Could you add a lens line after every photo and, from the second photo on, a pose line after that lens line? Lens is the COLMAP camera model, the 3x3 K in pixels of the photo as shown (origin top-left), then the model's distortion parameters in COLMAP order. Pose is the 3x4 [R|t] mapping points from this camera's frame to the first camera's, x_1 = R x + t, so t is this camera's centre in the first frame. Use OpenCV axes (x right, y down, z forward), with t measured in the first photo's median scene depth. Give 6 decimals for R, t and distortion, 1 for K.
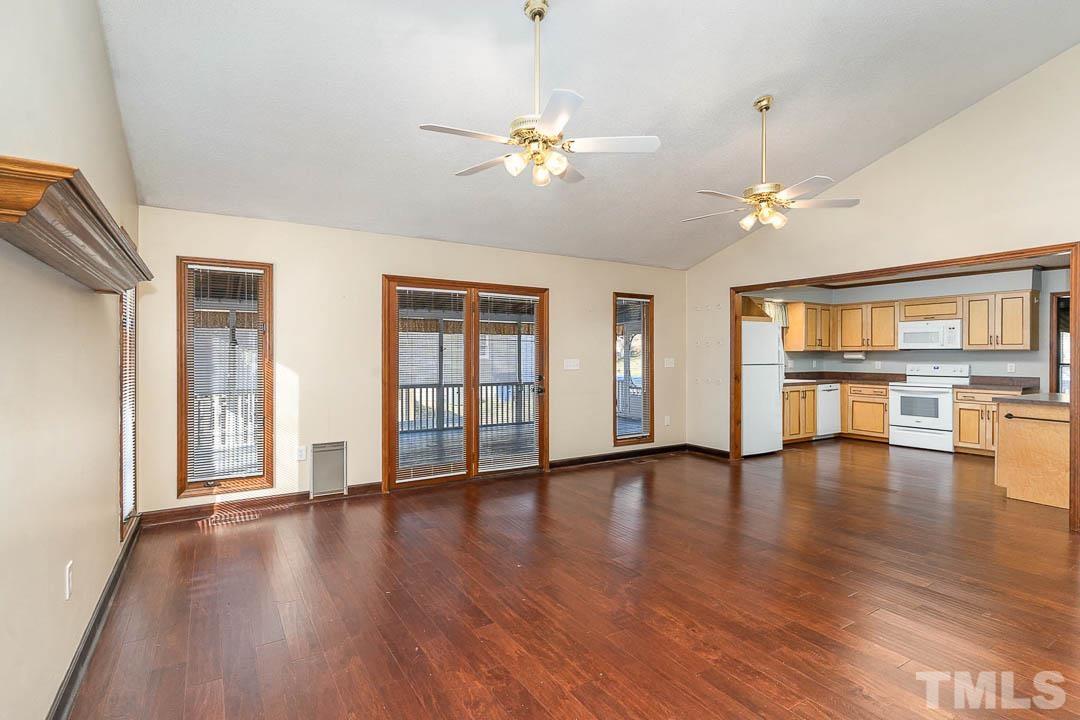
lens RADIAL K [[521.3, 0, 541.5], [0, 521.3, 361.5], [0, 0, 1]] dist [-0.000795, -0.000007]
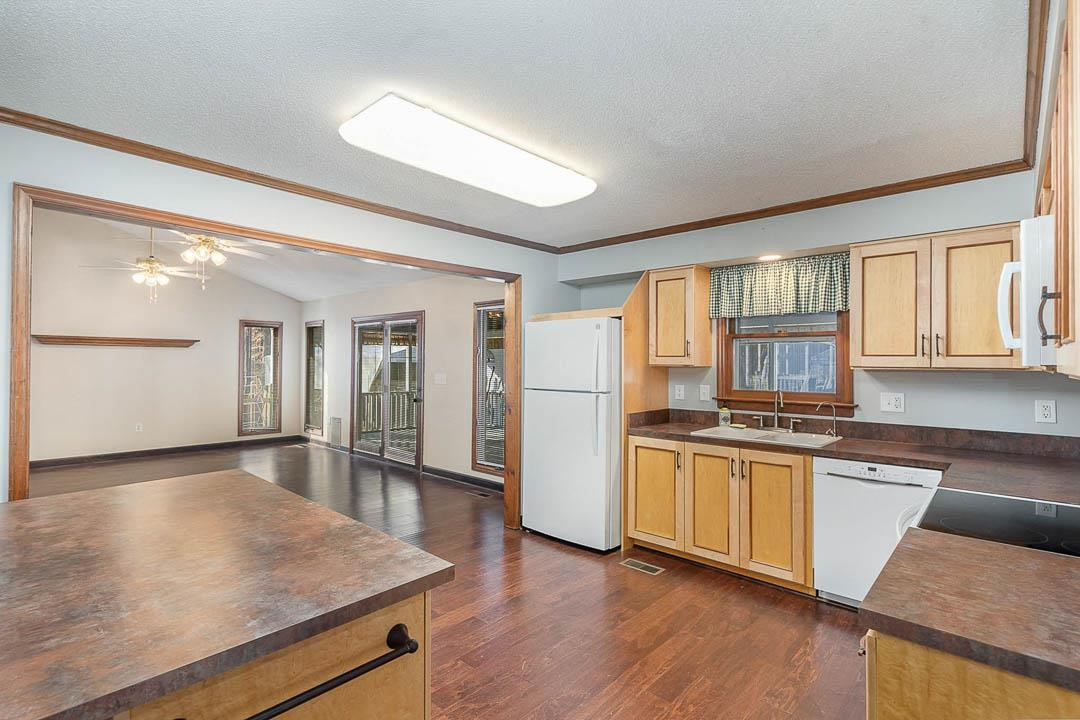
lens RADIAL K [[521.3, 0, 541.8], [0, 521.3, 355.1], [0, 0, 1]] dist [-0.000795, -0.000007]
pose [[0.264313, -0.006881, -0.964412, 1.051597], [-0.011844, 0.999876, -0.010380, -0.030971], [0.964364, 0.014166, 0.264199, 0.862454]]
